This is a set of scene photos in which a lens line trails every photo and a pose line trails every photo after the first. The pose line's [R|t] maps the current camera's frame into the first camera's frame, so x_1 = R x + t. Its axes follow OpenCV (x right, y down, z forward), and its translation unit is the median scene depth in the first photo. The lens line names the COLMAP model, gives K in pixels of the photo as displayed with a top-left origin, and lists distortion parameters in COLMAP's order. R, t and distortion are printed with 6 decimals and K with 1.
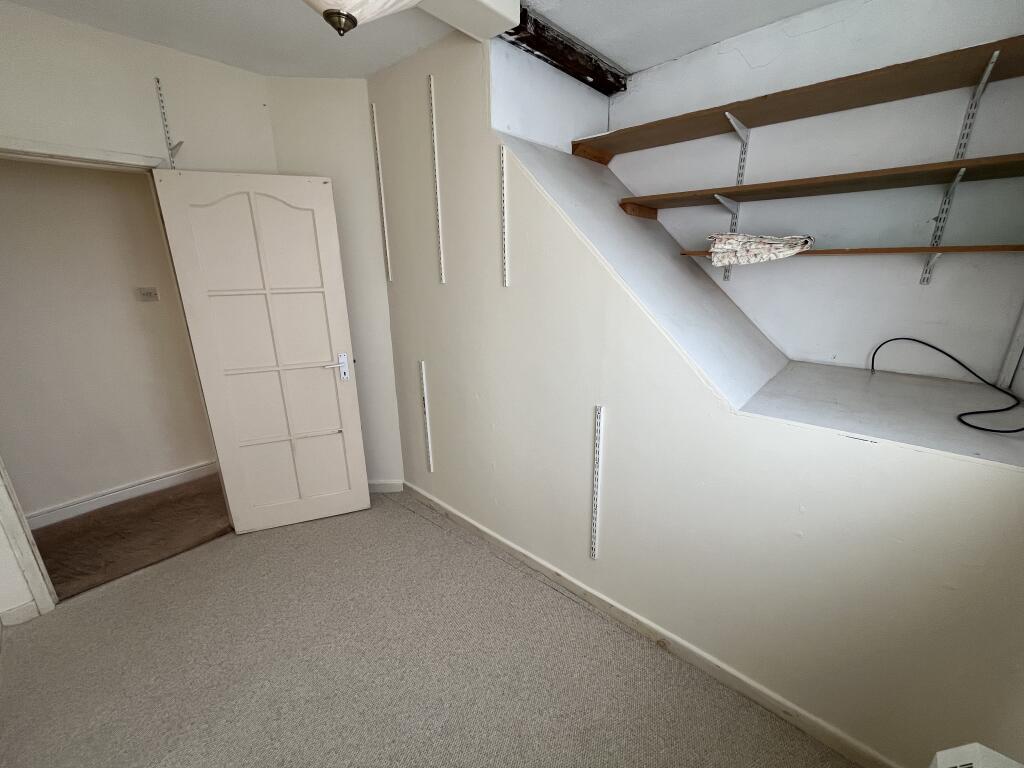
lens RADIAL K [[412.3, 0, 512.8], [0, 412.3, 387.6], [0, 0, 1]] dist [-0.005715, 0.000362]
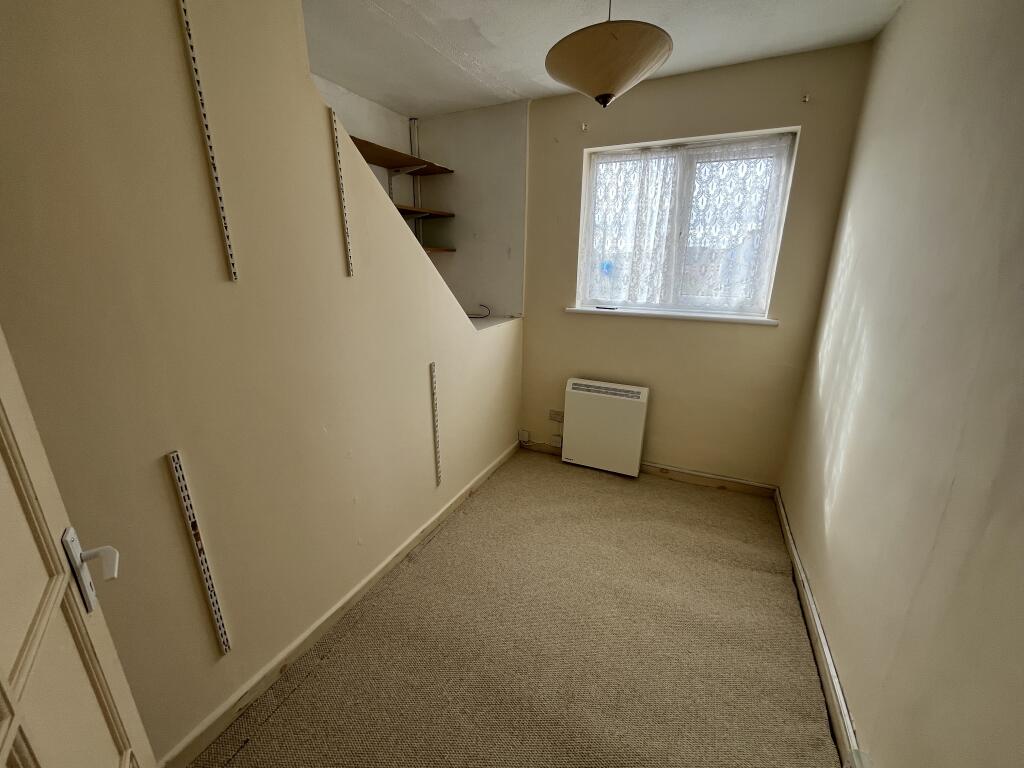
lens RADIAL K [[412.3, 0, 512.0], [0, 412.3, 382.7], [0, 0, 1]] dist [-0.005715, 0.000362]
pose [[-0.283080, -0.267352, 0.921080, -1.055153], [0.275745, 0.897128, 0.345146, -0.272180], [-0.918602, 0.351688, -0.180238, 1.007566]]
